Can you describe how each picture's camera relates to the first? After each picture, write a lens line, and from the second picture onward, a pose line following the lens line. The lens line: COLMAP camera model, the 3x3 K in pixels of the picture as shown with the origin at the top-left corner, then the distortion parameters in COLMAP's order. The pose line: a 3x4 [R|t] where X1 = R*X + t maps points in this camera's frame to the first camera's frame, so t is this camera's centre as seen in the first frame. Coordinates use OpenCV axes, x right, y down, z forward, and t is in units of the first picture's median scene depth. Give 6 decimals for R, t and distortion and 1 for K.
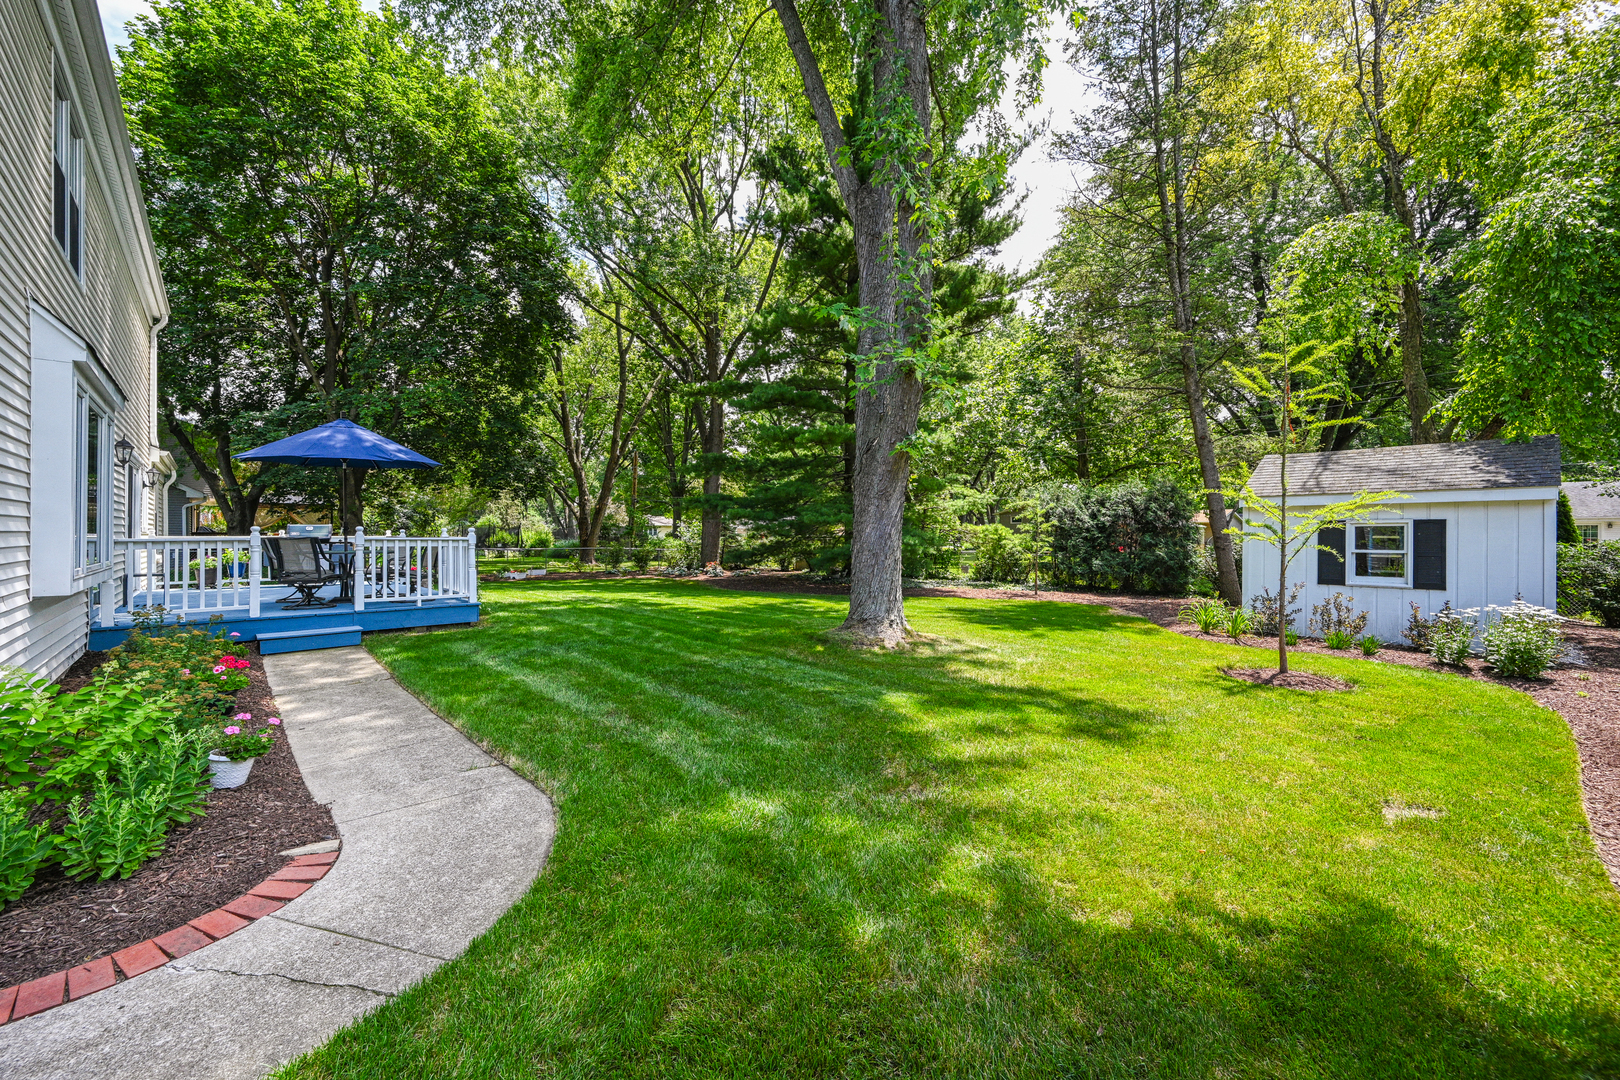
lens RADIAL K [[642.1, 0, 810.0], [0, 642.1, 540.0], [0, 0, 1]] dist [-0.001215, -0.000097]
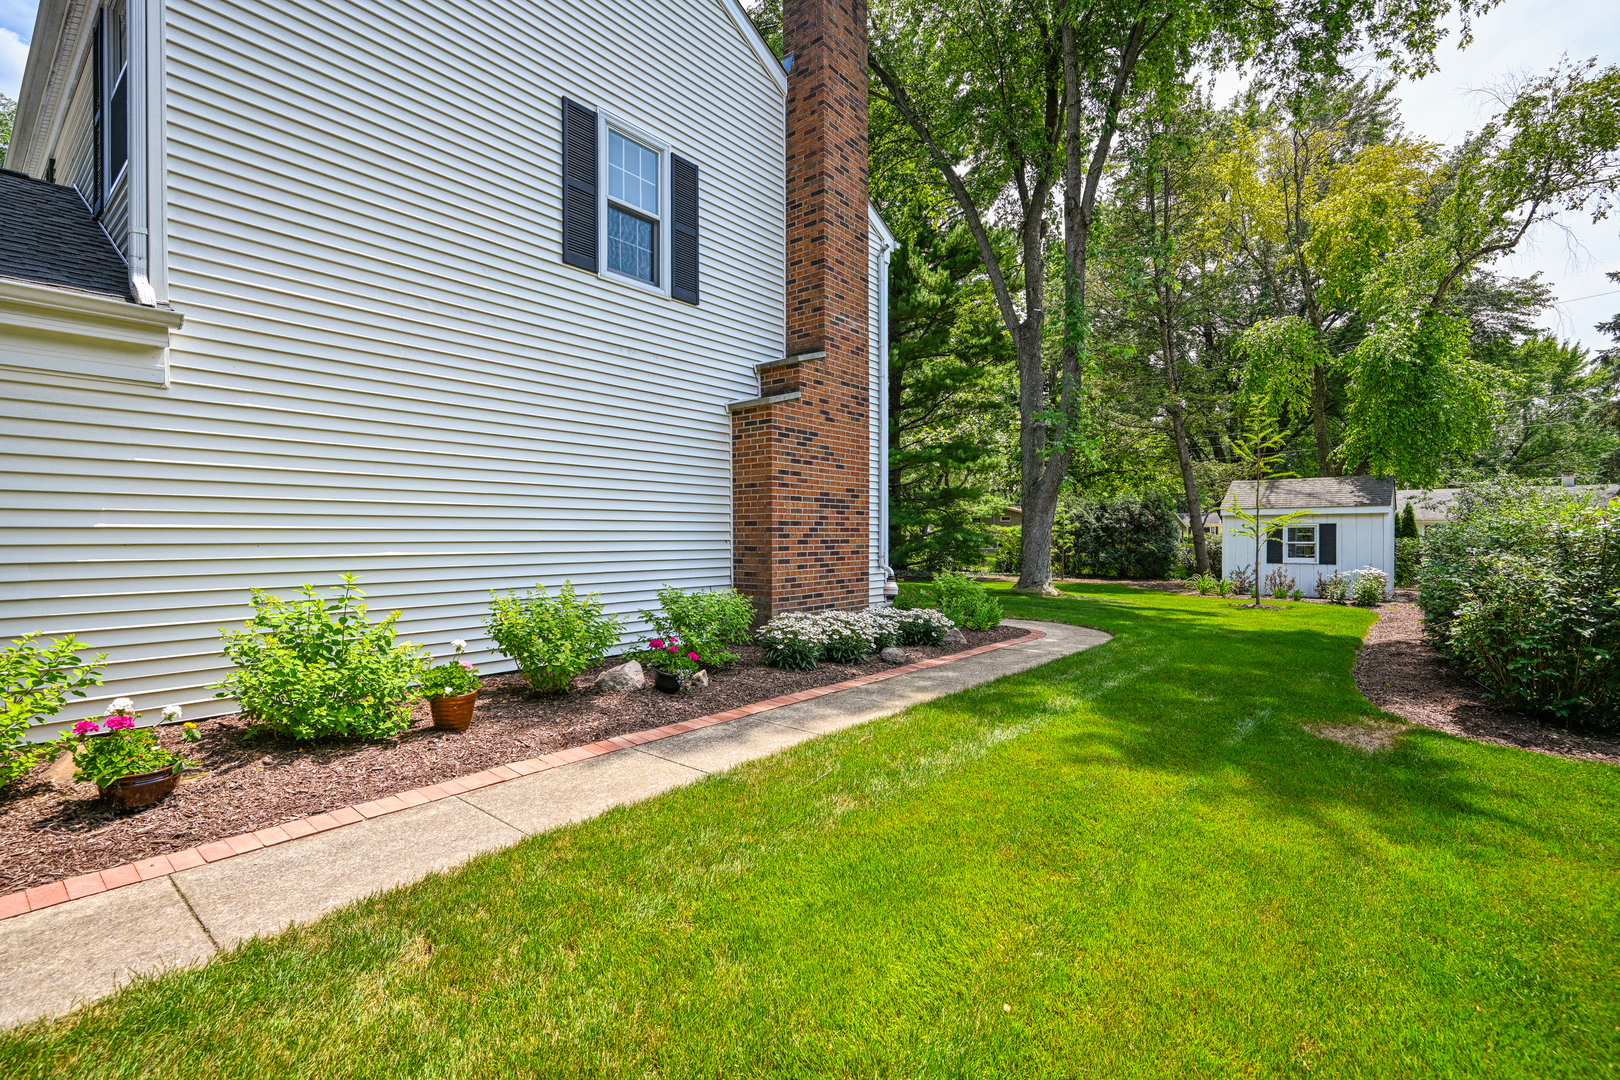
lens RADIAL K [[726.9, 0, 810.0], [0, 726.9, 540.0], [0, 0, 1]] dist [0.000820, 0.000022]
pose [[0.990552, -0.000443, 0.137137, -0.653127], [0.000844, 0.999996, -0.002863, 0.015311], [-0.137135, 0.002951, 0.990548, -0.715549]]
